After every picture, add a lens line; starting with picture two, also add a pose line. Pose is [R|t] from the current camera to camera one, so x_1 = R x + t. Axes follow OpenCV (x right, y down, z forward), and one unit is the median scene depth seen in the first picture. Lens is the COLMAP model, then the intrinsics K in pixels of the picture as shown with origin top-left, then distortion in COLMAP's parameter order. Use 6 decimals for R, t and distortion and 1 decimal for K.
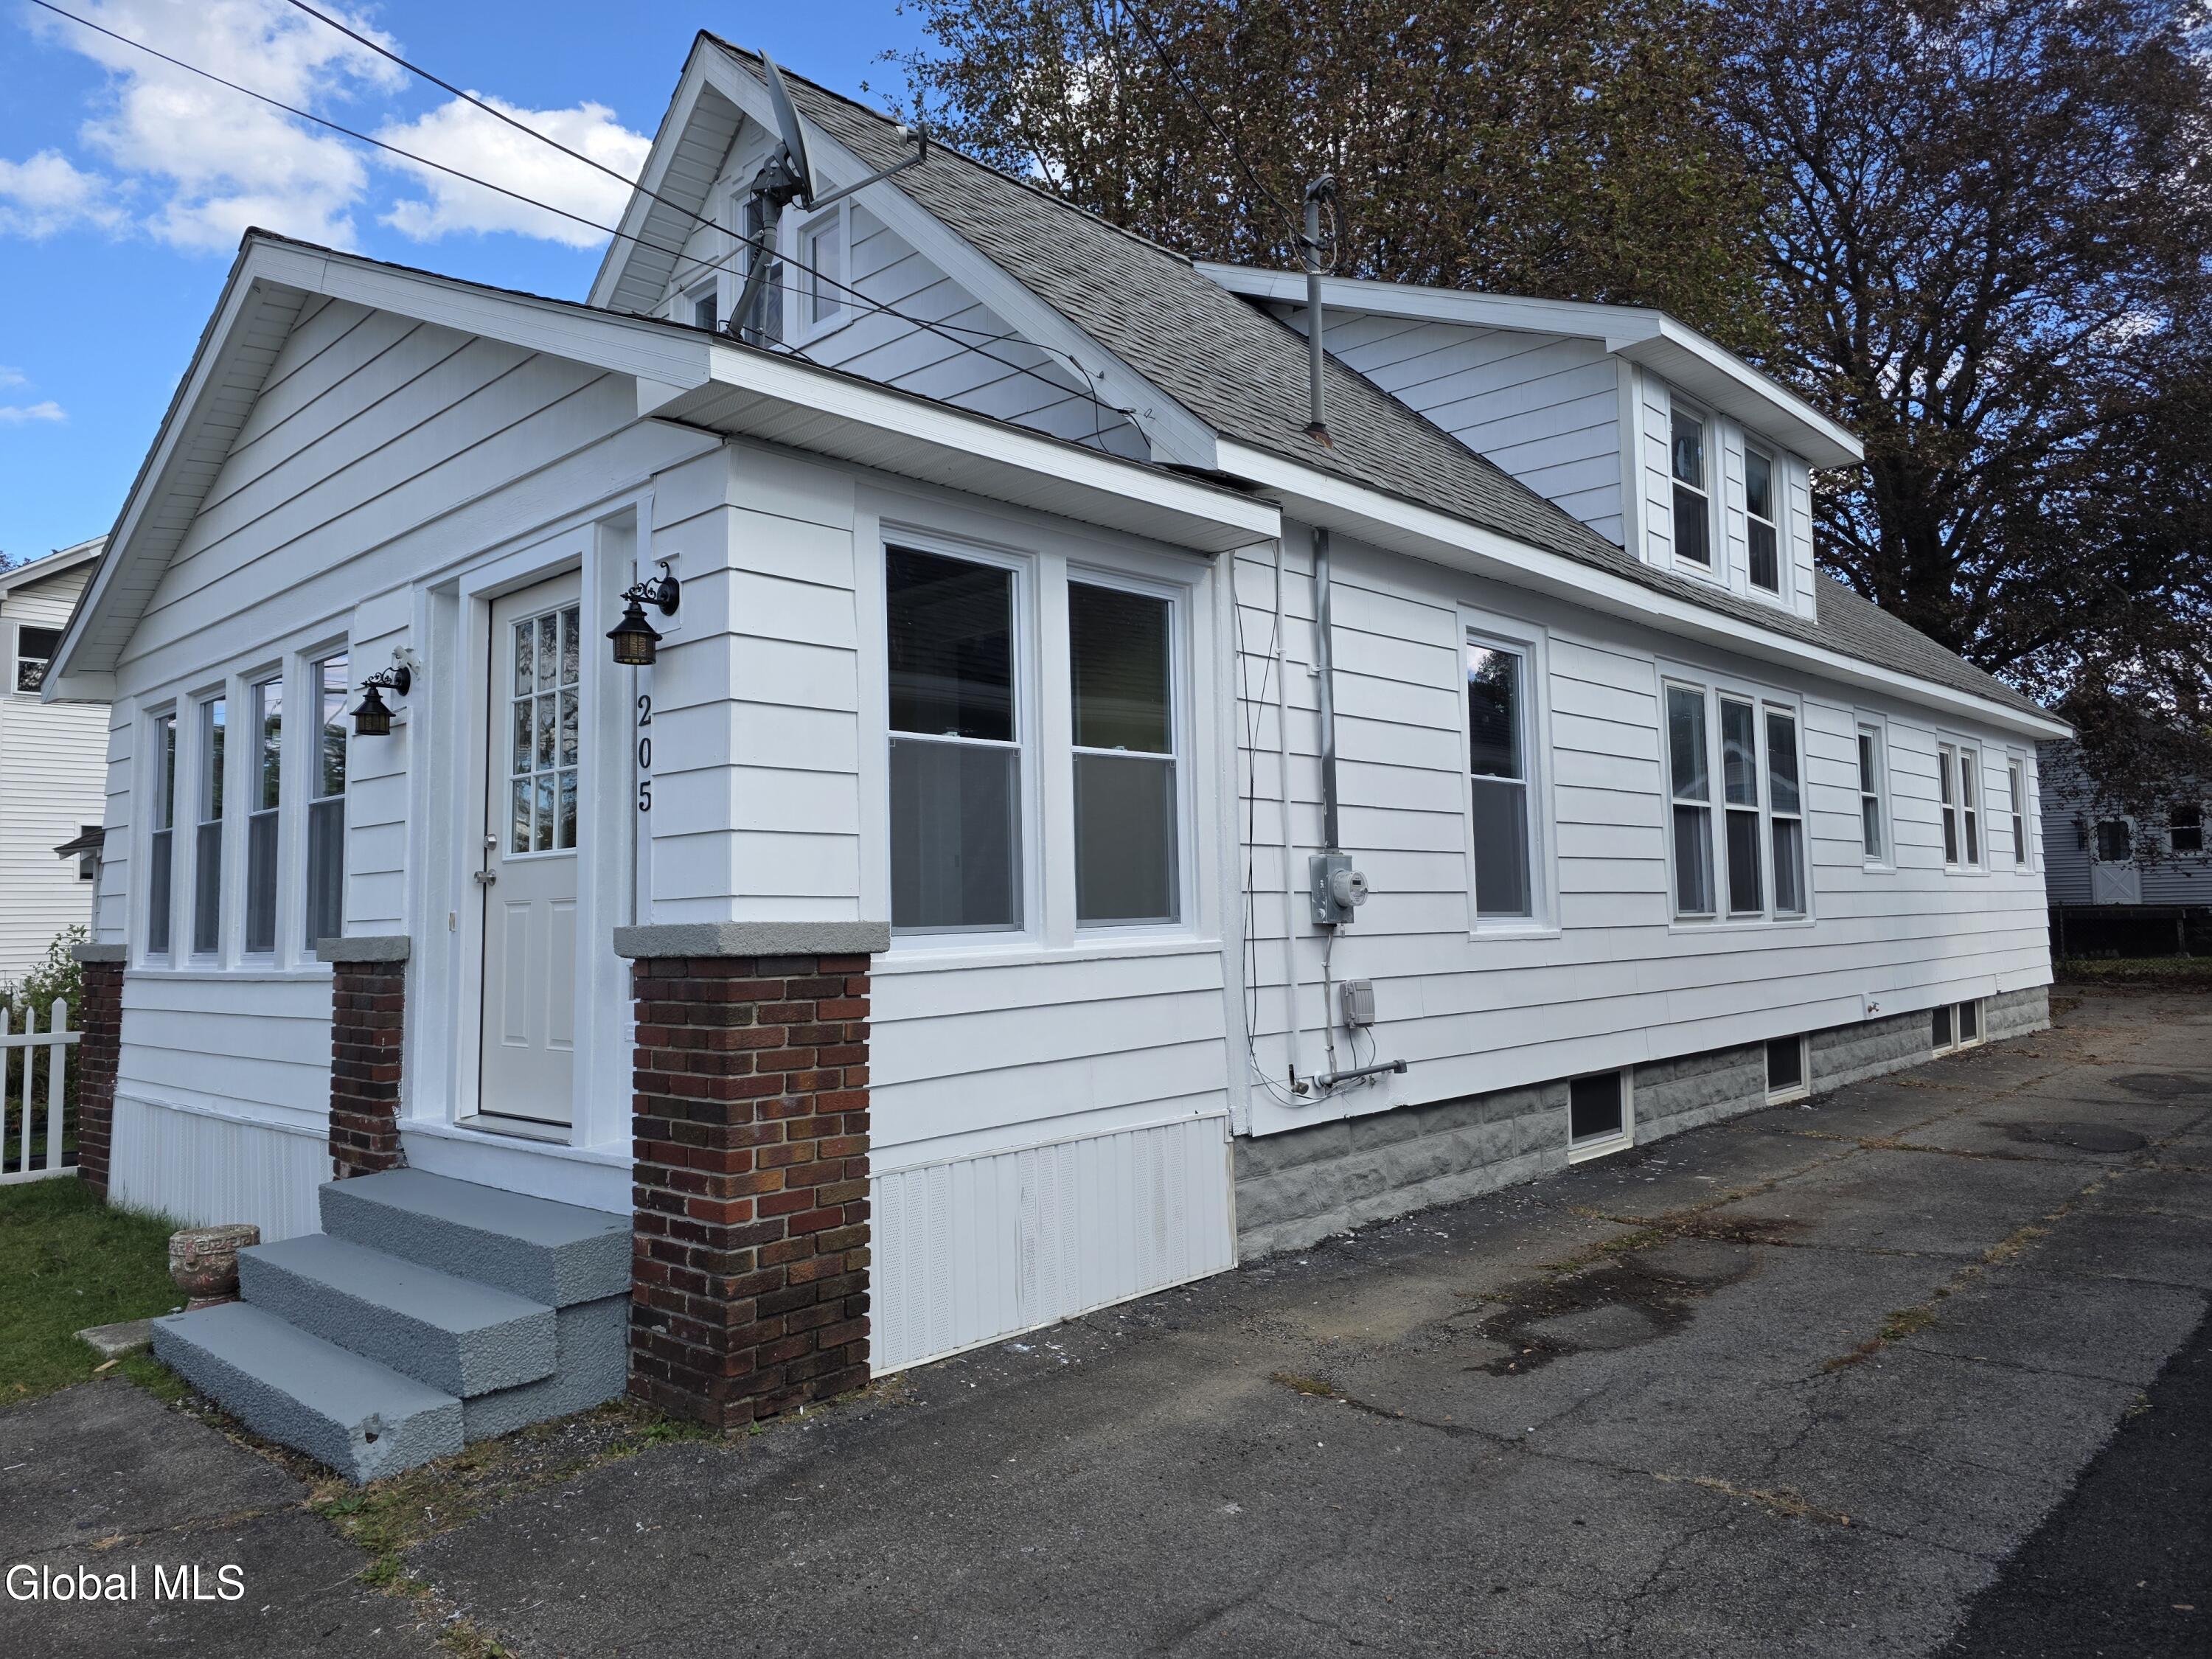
lens RADIAL K [[1488.4, 0, 1101.3], [0, 1488.4, 831.8], [0, 0, 1]] dist [0.007569, -0.000118]
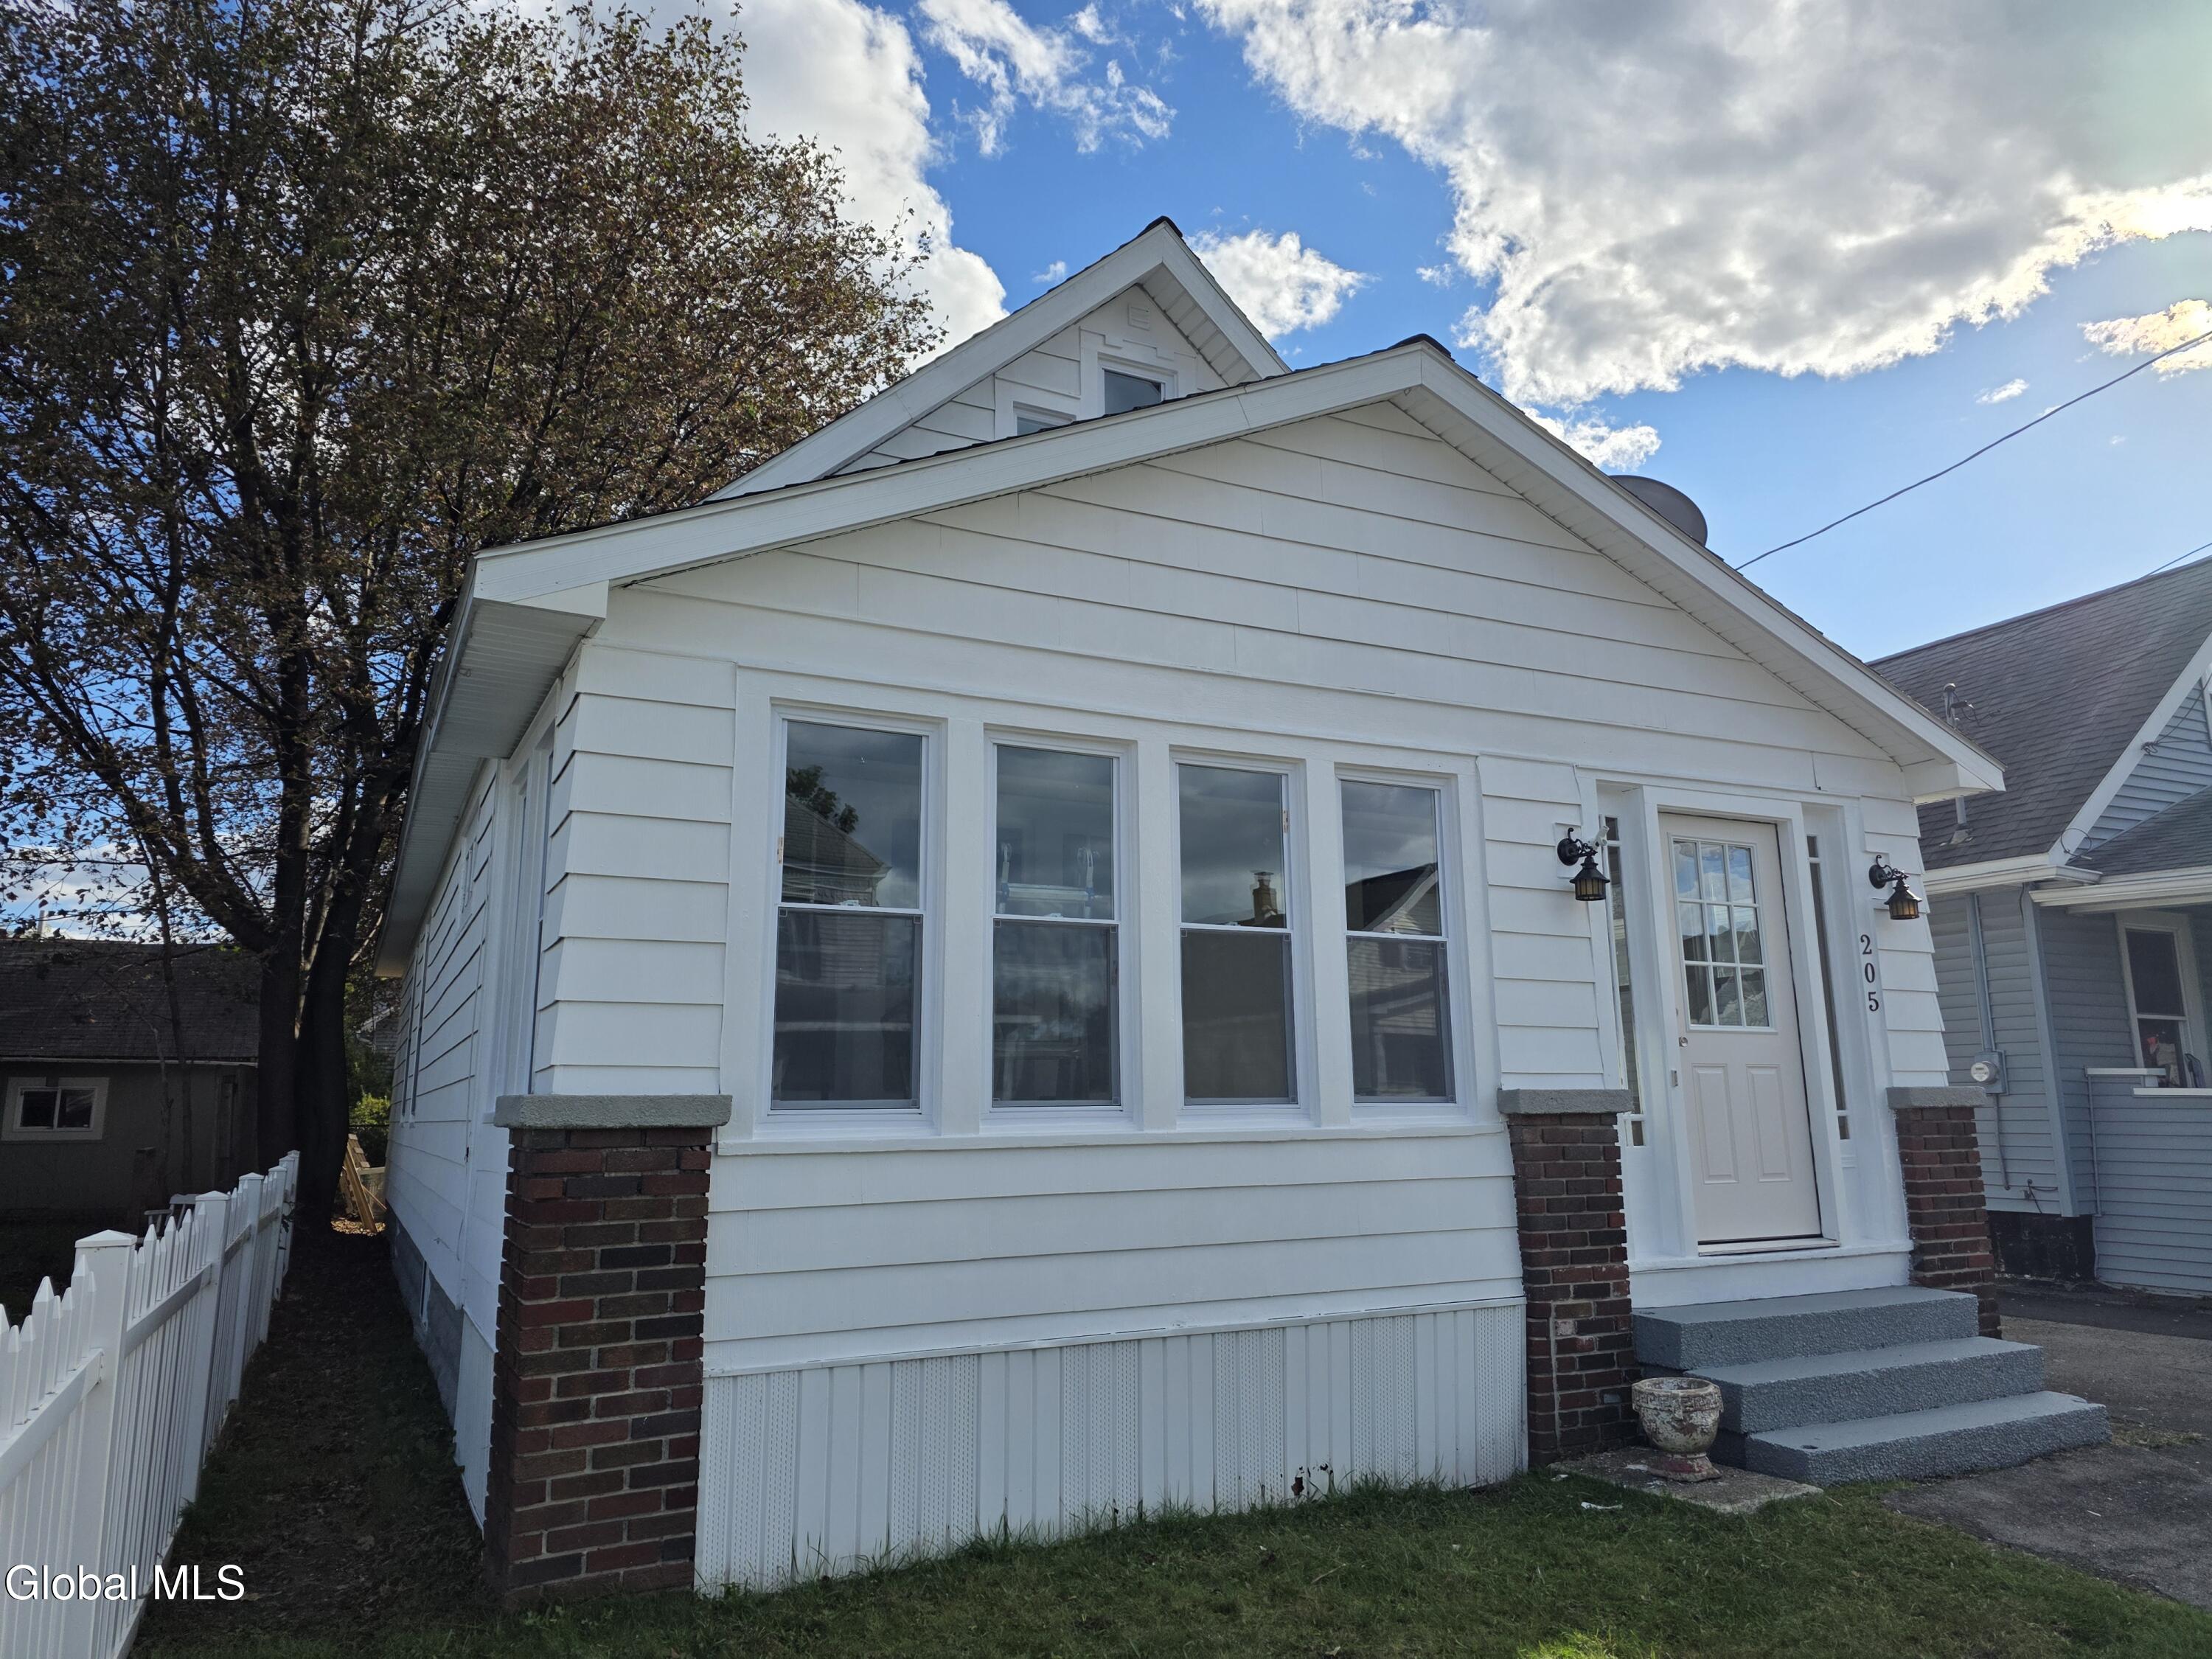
lens RADIAL K [[1488.4, 0, 1102.0], [0, 1488.4, 821.2], [0, 0, 1]] dist [0.007569, -0.000118]
pose [[0.335012, 0.194395, 0.921942, -1.137444], [-0.063124, 0.980917, -0.183893, 0.070486], [-0.940097, 0.003410, 0.340890, 0.684205]]
